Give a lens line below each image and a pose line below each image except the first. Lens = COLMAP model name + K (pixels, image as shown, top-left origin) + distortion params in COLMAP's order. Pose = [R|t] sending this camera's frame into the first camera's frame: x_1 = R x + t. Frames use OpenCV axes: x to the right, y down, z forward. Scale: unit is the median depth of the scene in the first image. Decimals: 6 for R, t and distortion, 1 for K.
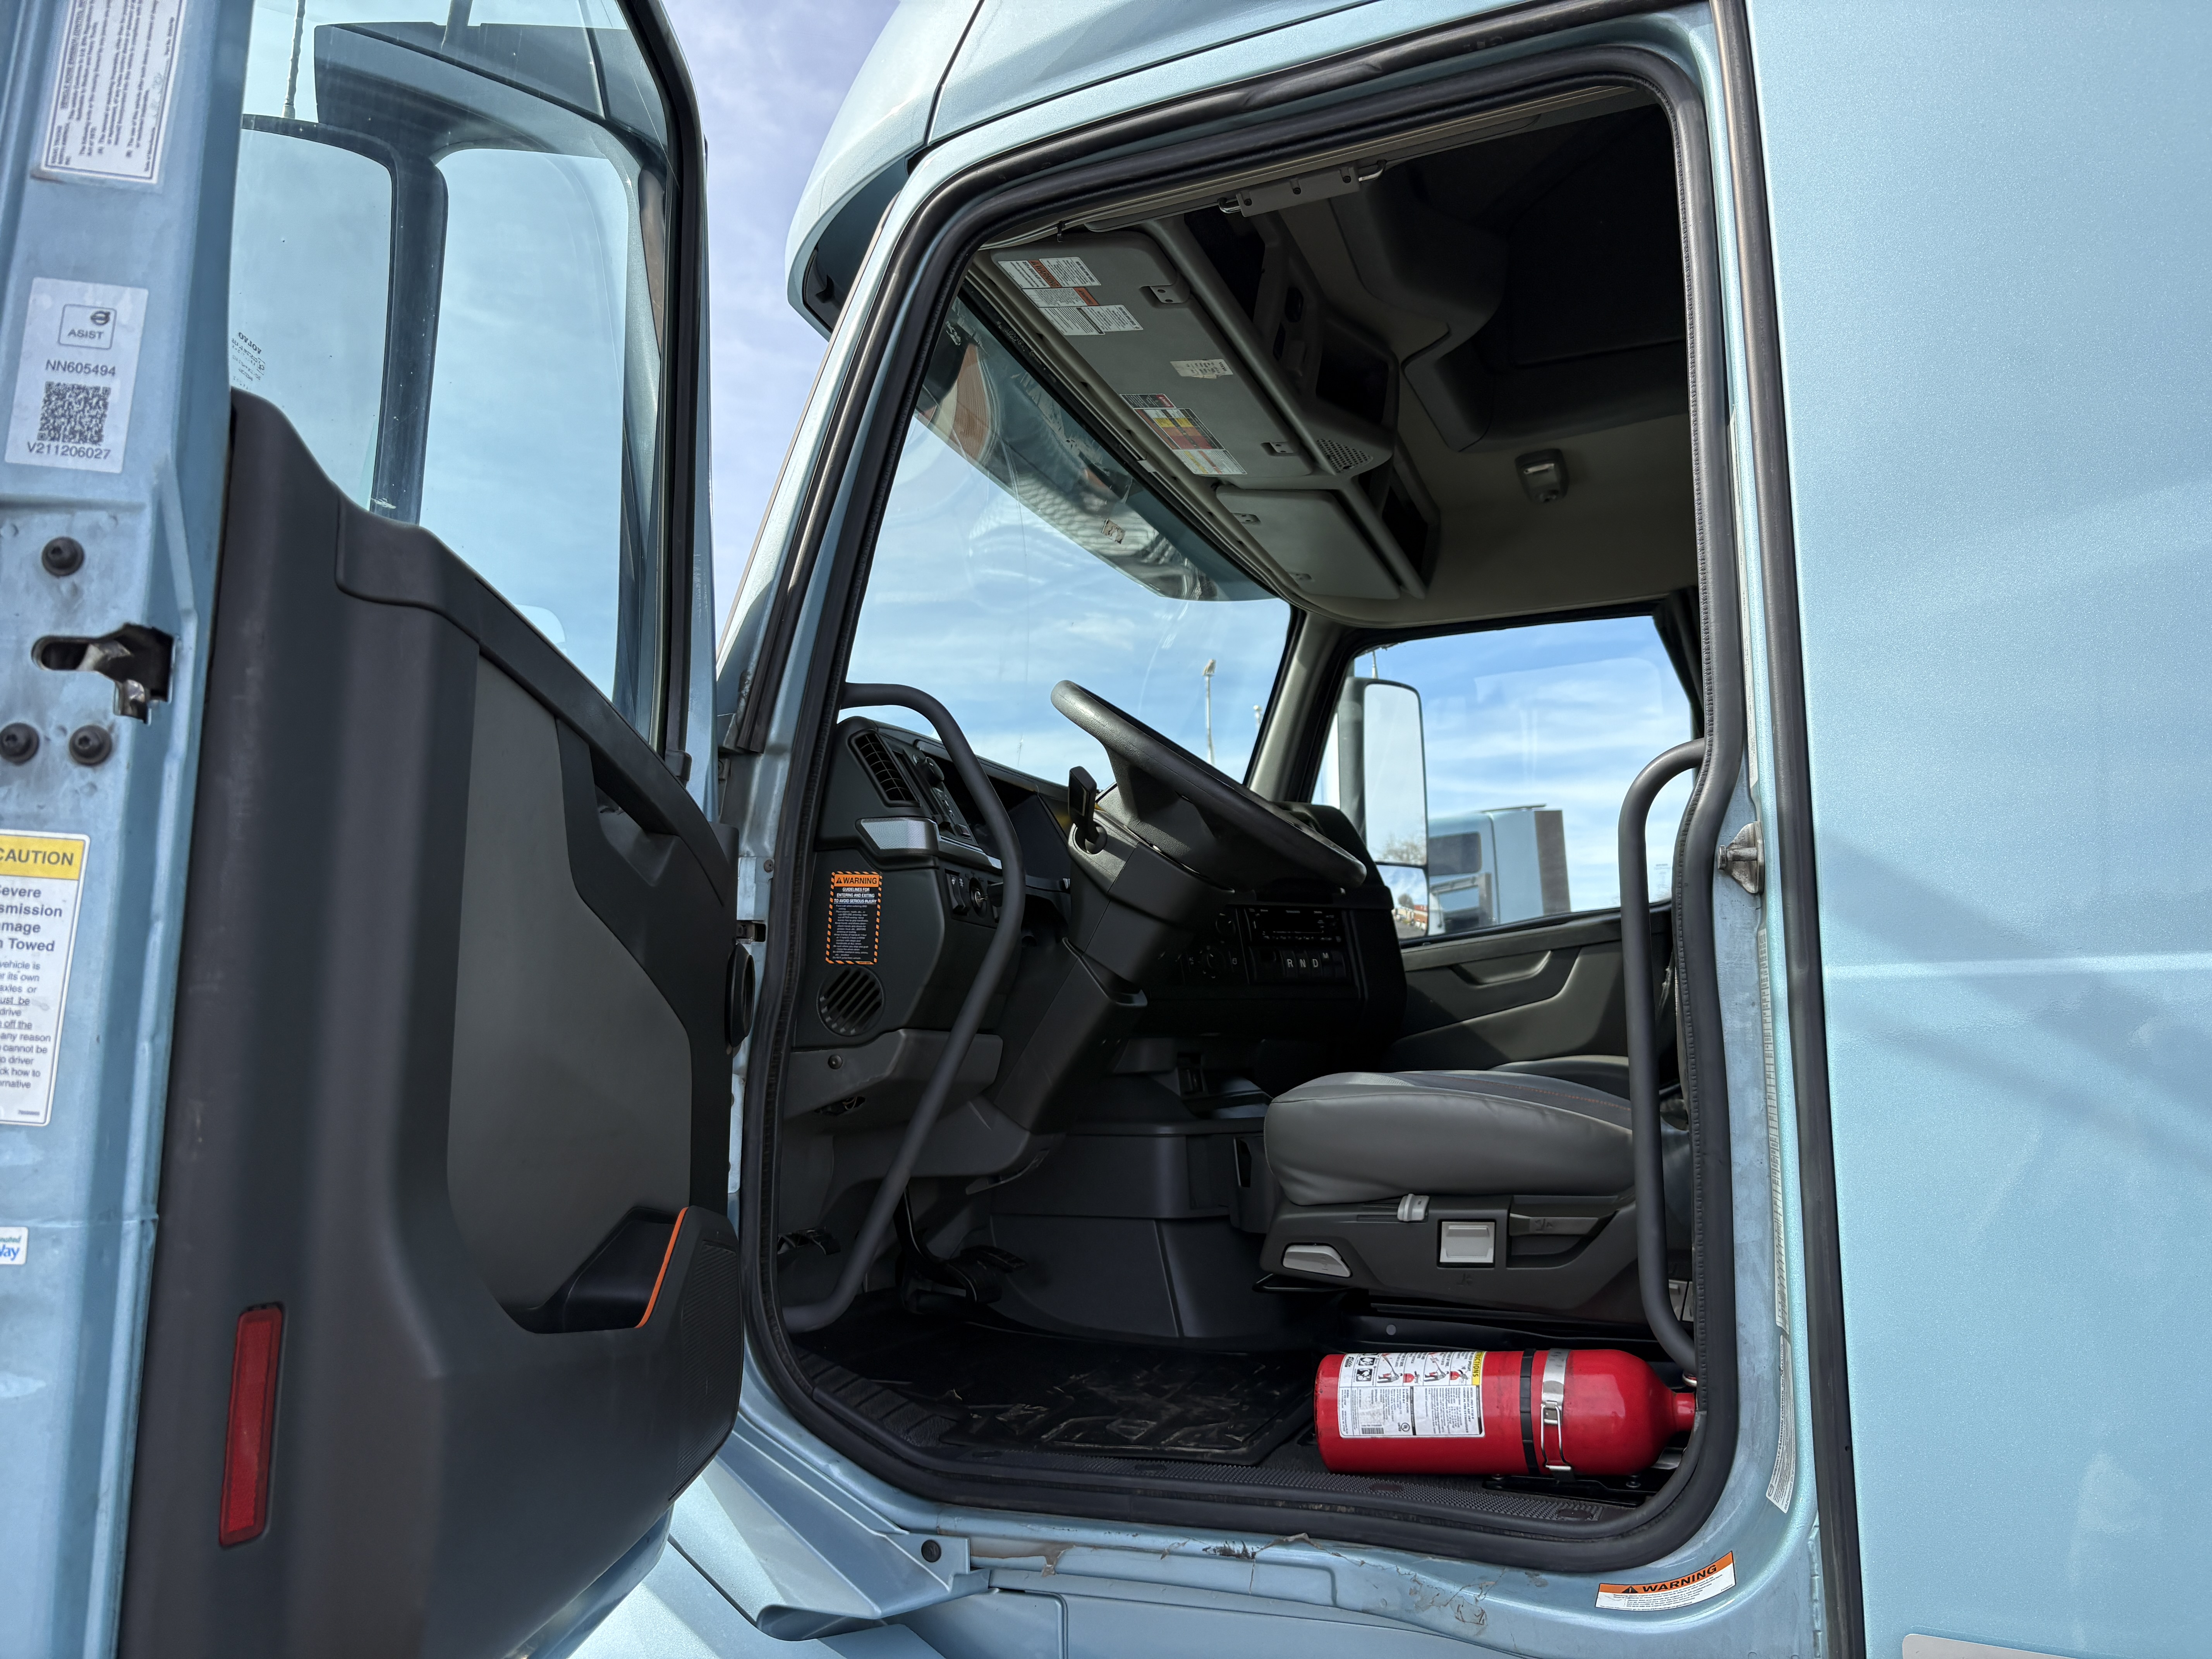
lens RADIAL K [[1701.0, 0, 1106.0], [0, 1701.0, 829.5], [0, 0, 1]] dist [-0.004597, -0.003535]
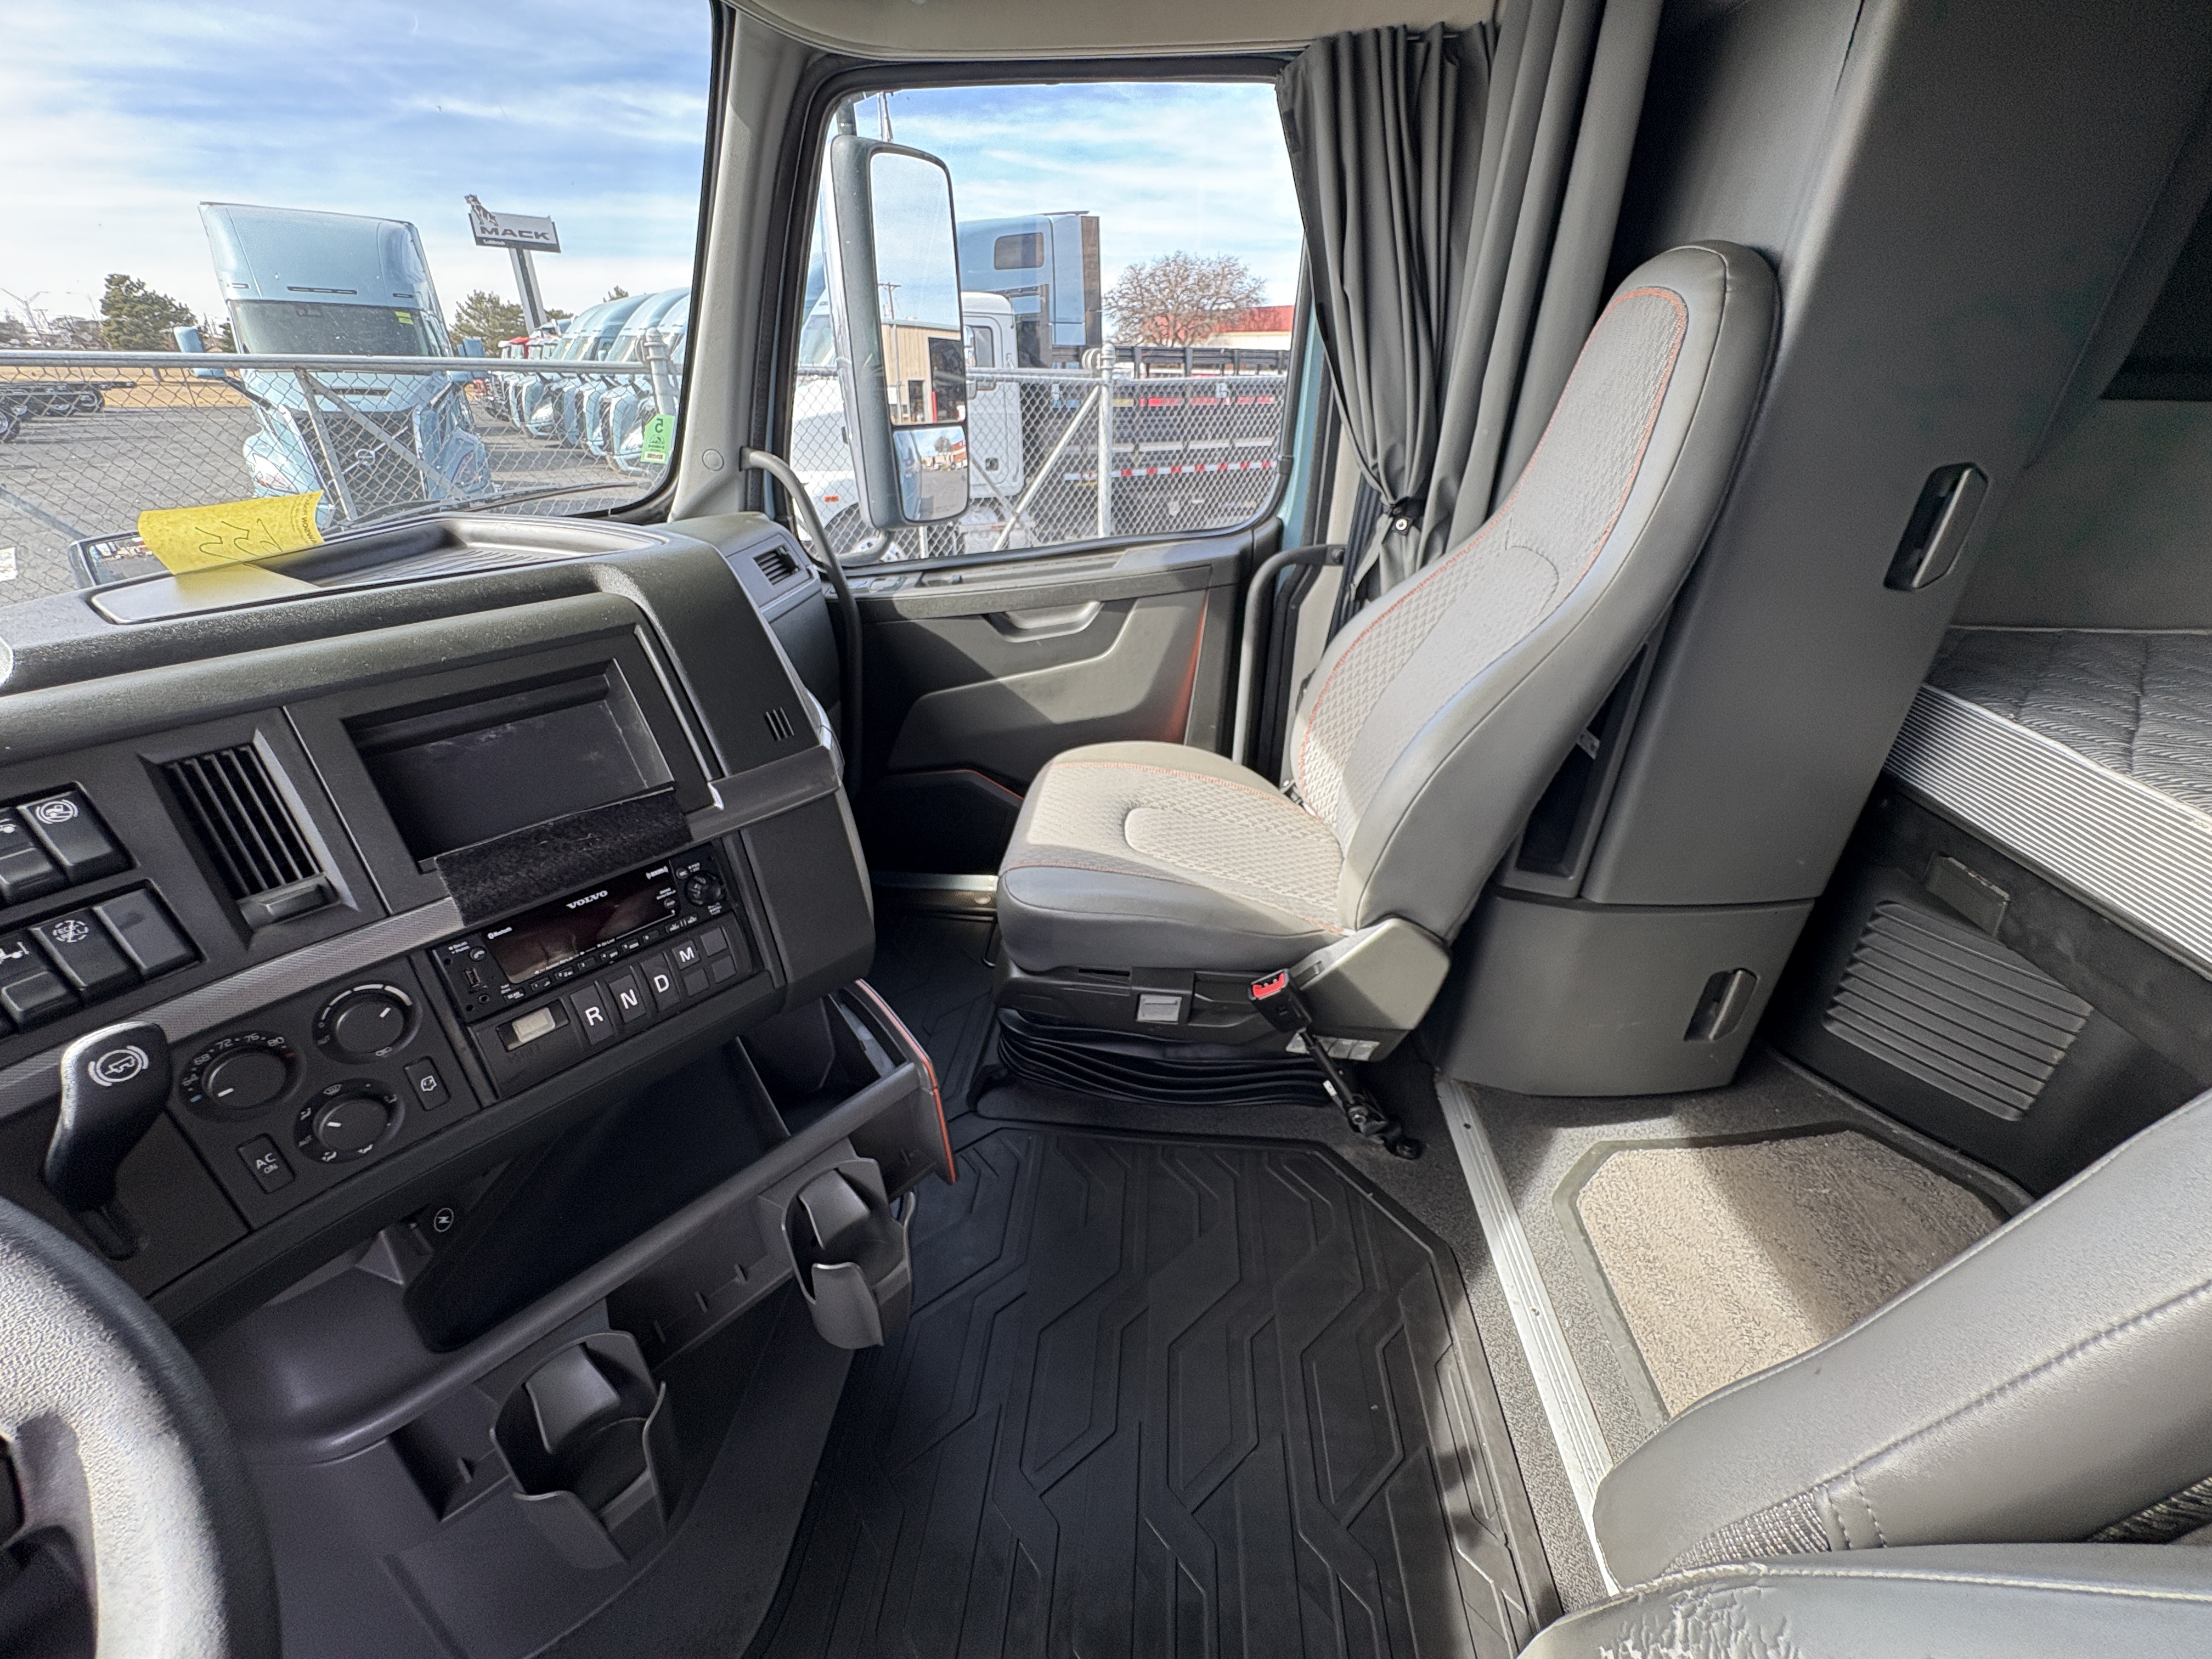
lens RADIAL K [[871.8, 0, 1106.0], [0, 871.8, 829.5], [0, 0, 1]] dist [-0.000070, -0.000041]
pose [[0.962121, -0.105533, 0.251366, 0.140250], [-0.066068, 0.804289, 0.590554, -0.088182], [-0.264494, -0.584792, 0.766852, 0.586734]]
